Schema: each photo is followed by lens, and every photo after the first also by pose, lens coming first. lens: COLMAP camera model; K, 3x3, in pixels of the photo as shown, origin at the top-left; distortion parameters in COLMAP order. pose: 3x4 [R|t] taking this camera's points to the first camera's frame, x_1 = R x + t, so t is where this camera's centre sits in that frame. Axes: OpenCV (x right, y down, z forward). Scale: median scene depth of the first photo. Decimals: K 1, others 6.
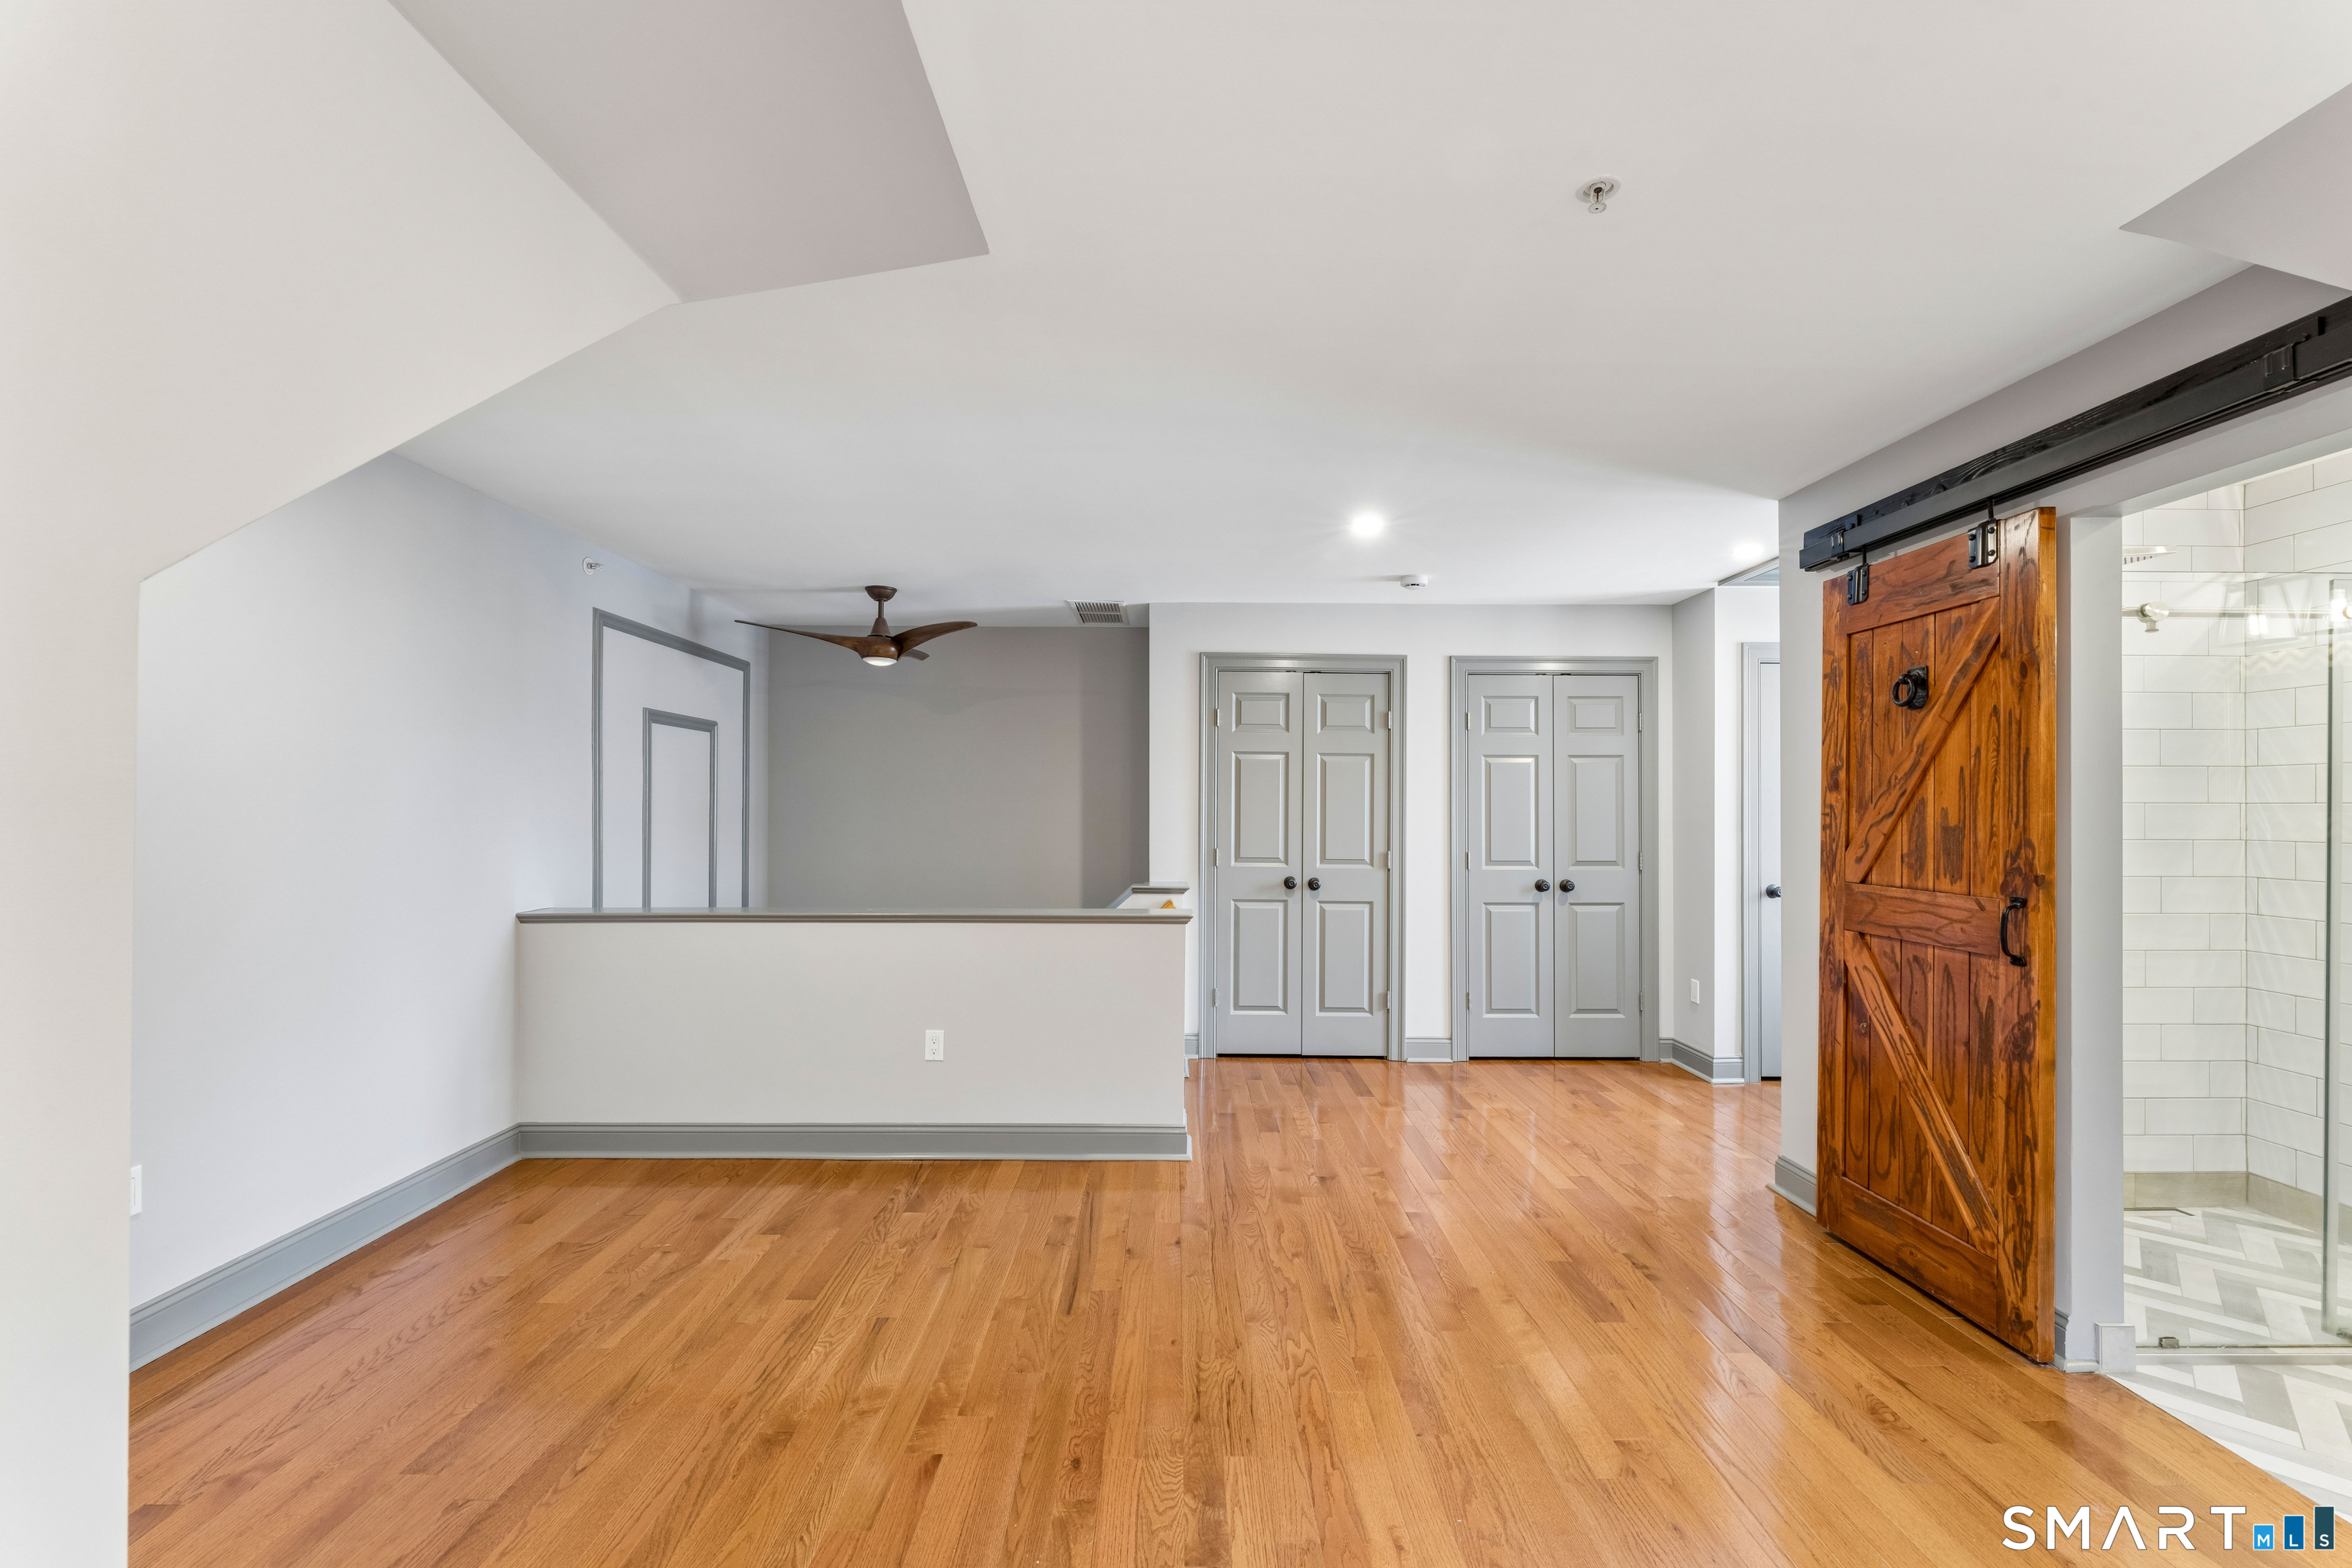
lens RADIAL K [[961.3, 0, 1174.9], [0, 961.3, 800.0], [0, 0, 1]] dist [-0.000478, -0.000154]
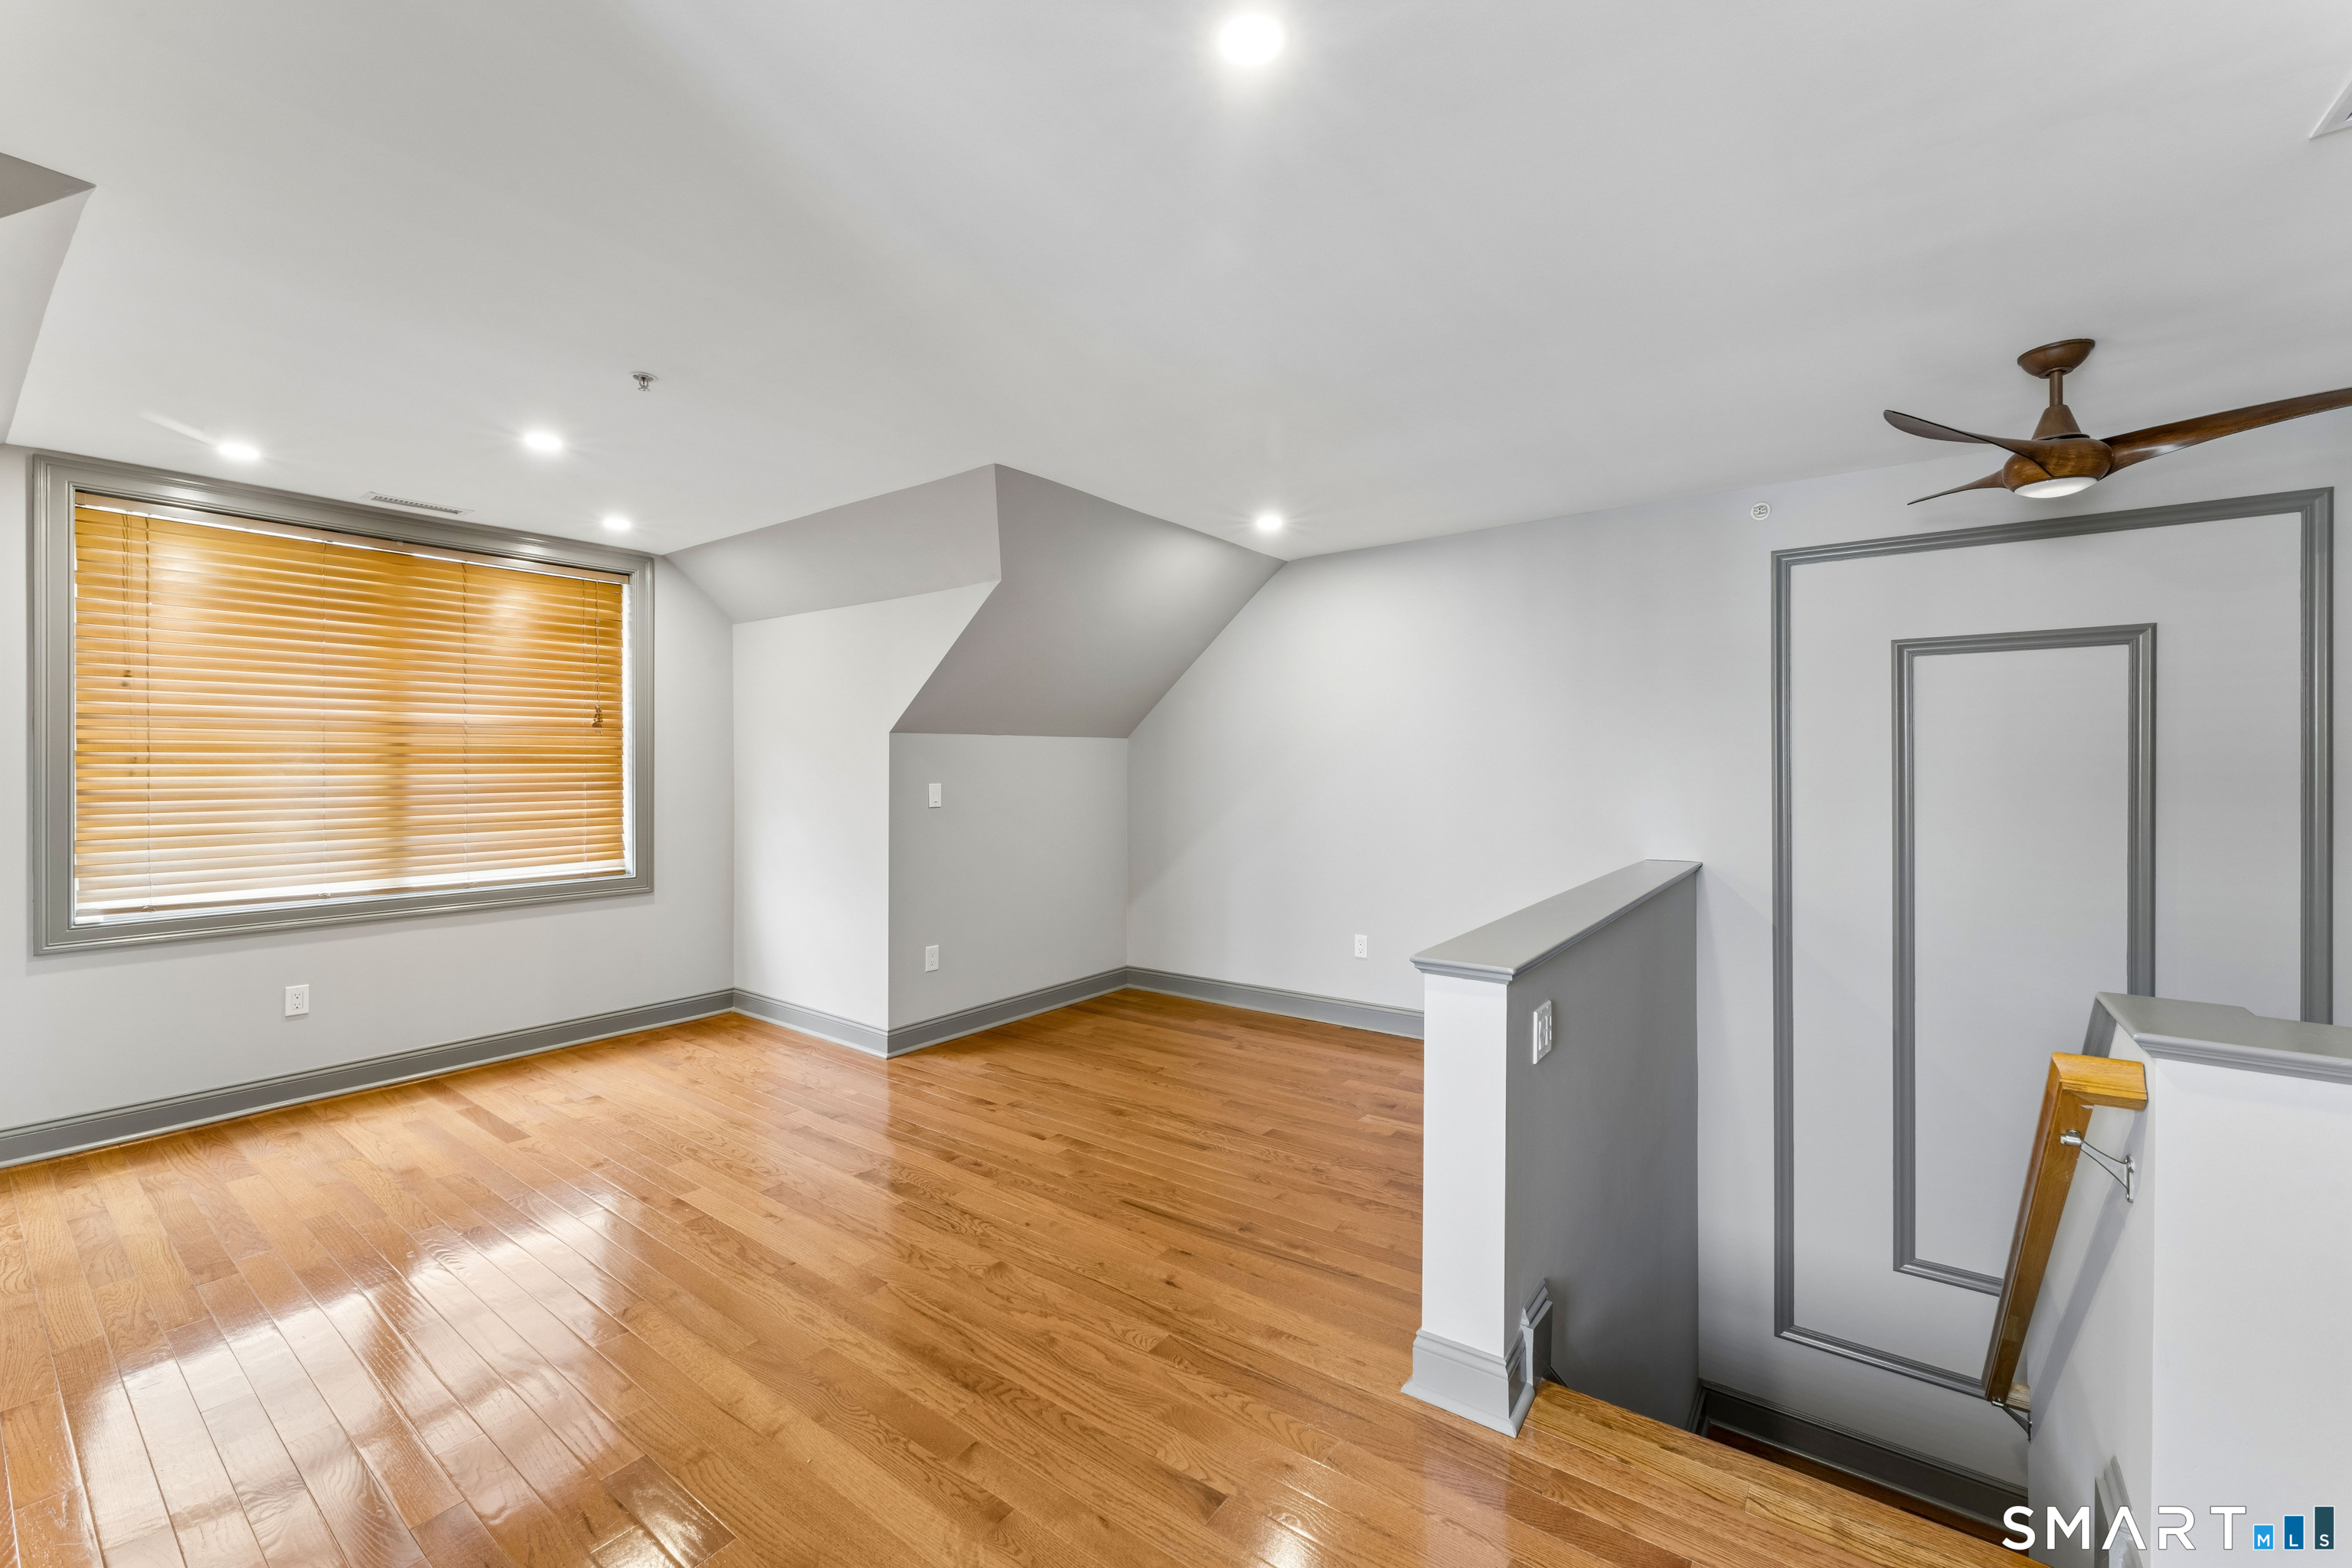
lens RADIAL K [[939.4, 0, 1165.2], [0, 939.4, 759.2], [0, 0, 1]] dist [-0.001703, -0.000125]
pose [[-0.606768, -0.010246, -0.794813, 0.408072], [0.005111, 0.999846, -0.016791, 0.011958], [0.794862, -0.014250, -0.606623, 0.929108]]
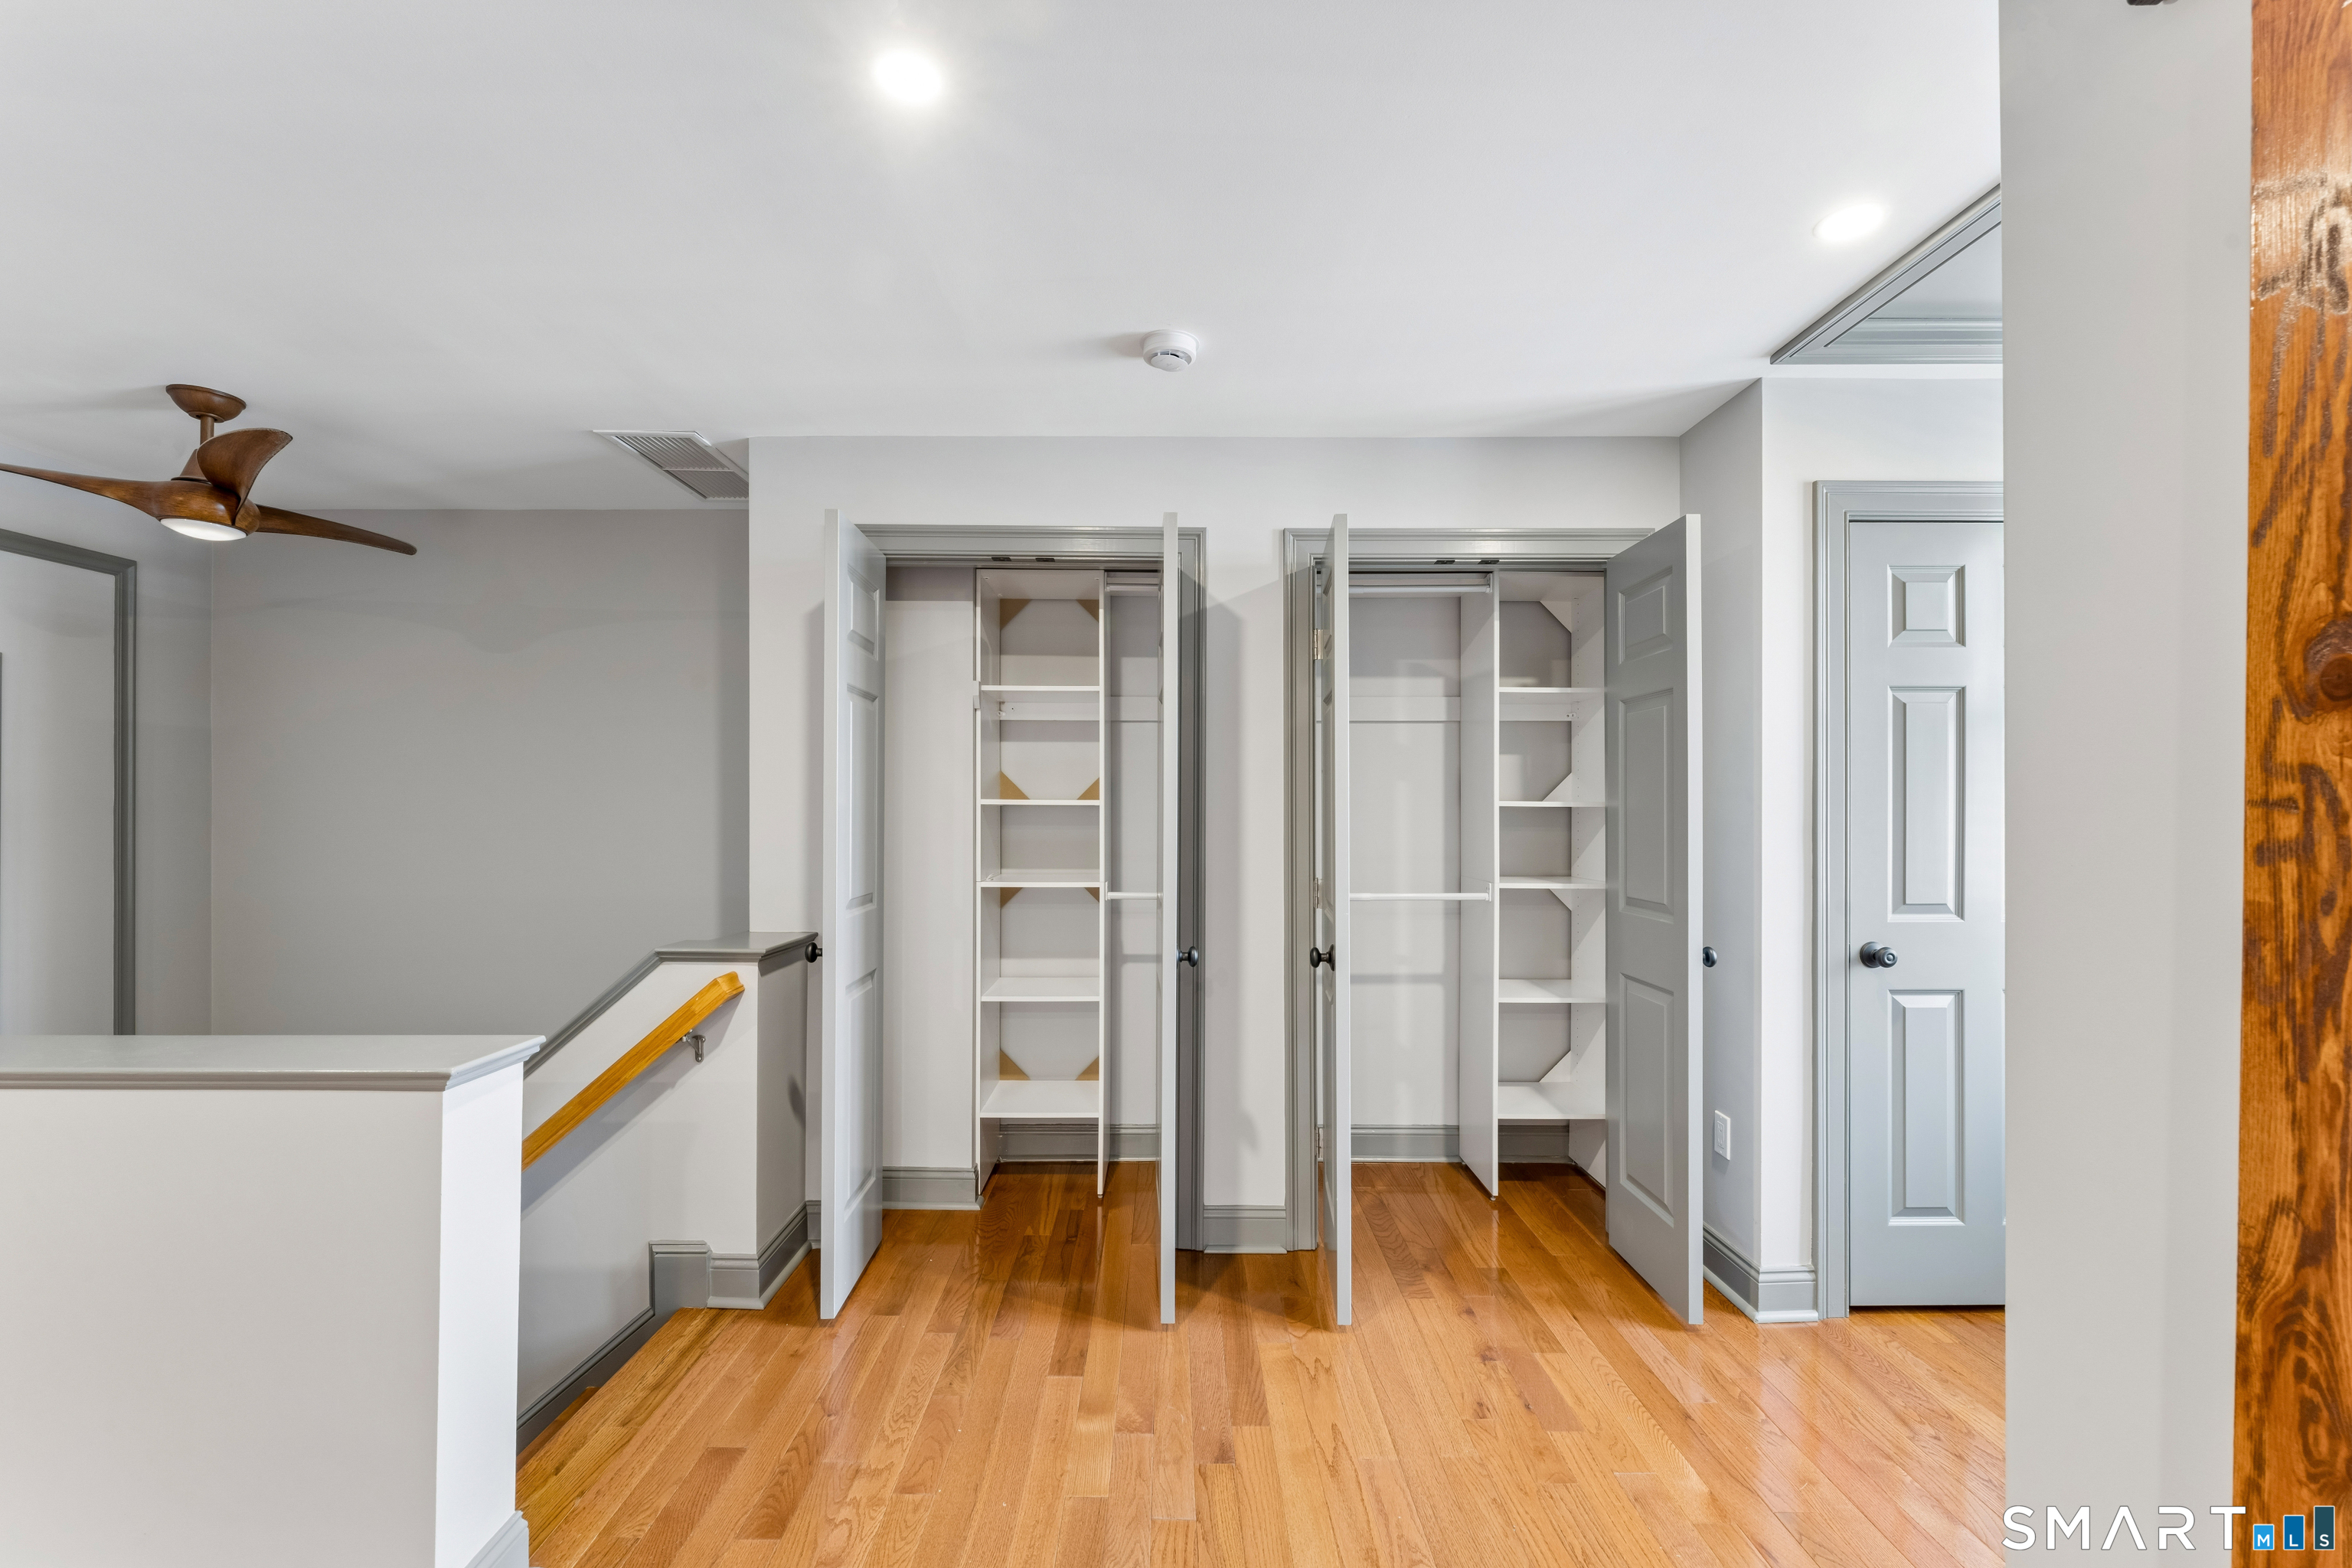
lens RADIAL K [[957.4, 0, 1178.9], [0, 957.4, 806.6], [0, 0, 1]] dist [-0.000496, -0.000045]
pose [[0.999990, -0.003766, -0.002490, 0.240954], [0.003787, 0.999956, 0.008582, 0.007893], [0.002458, -0.008591, 0.999960, 0.469544]]
